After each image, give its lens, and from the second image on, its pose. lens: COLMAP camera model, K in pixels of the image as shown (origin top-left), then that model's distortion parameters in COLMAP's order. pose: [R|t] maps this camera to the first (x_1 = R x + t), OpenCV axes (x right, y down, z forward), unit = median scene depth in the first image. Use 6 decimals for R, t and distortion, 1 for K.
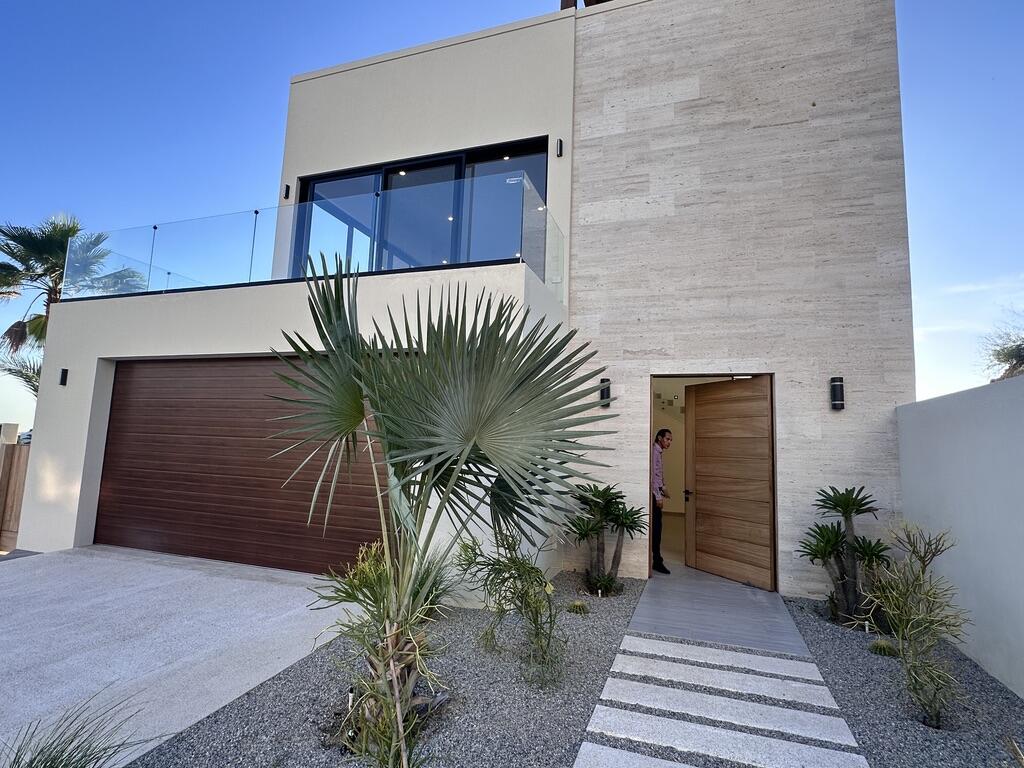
lens RADIAL K [[536.1, 0, 512.0], [0, 536.1, 384.0], [0, 0, 1]] dist [-0.049013, 0.044409]
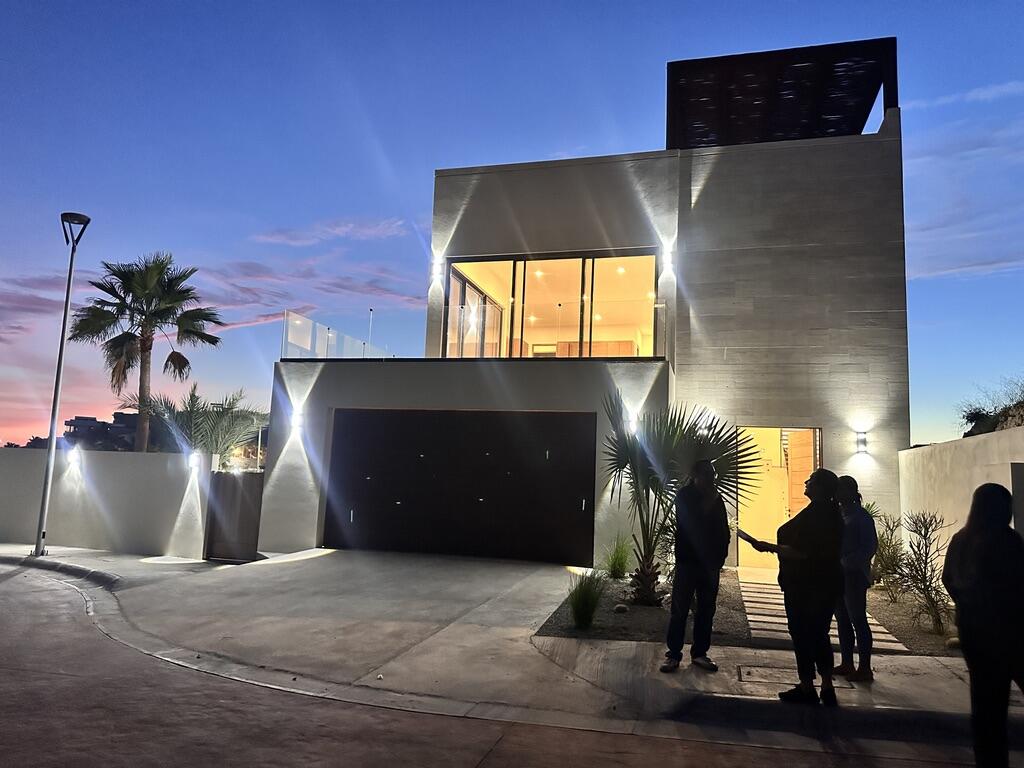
lens RADIAL K [[712.5, 0, 512.0], [0, 712.5, 384.0], [0, 0, 1]] dist [0.050719, -0.000935]
pose [[0.997932, 0.012617, 0.063027, -0.486053], [-0.012013, 0.999878, -0.009965, -0.103691], [-0.063145, 0.009187, 0.997962, -0.936777]]
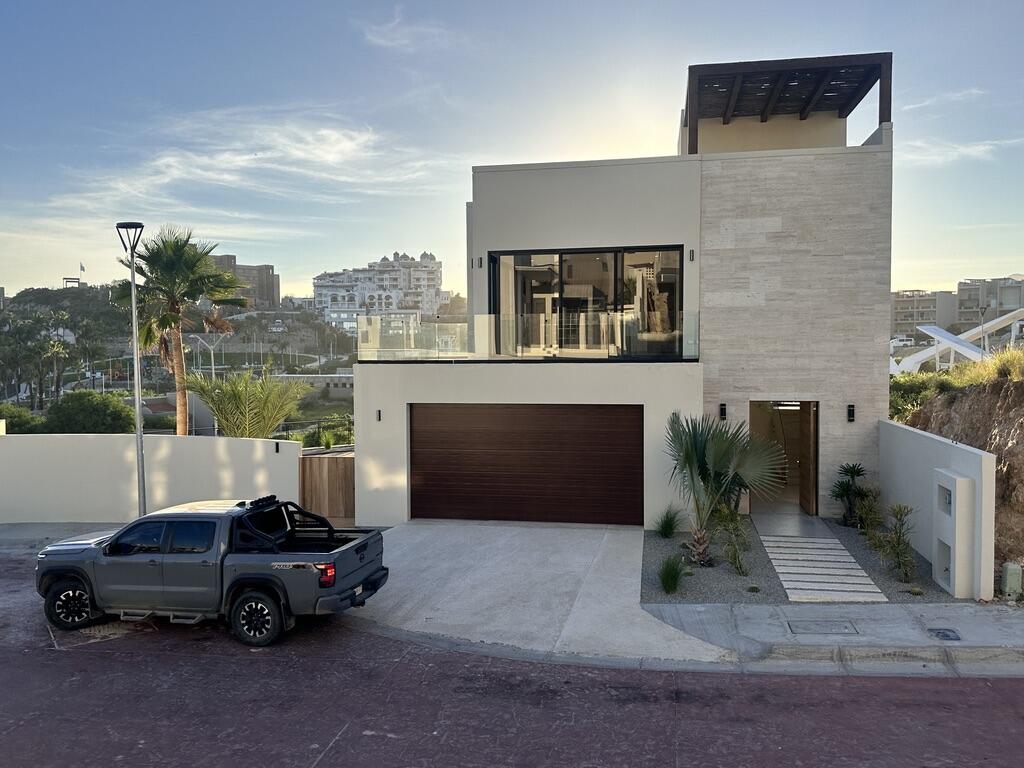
lens RADIAL K [[829.9, 0, 512.0], [0, 829.9, 384.0], [0, 0, 1]] dist [0.090866, -0.103995]
pose [[0.986704, -0.049420, 0.154832, -0.947581], [0.023591, 0.986109, 0.164415, -0.550777], [-0.160807, -0.158576, 0.974164, -1.558775]]
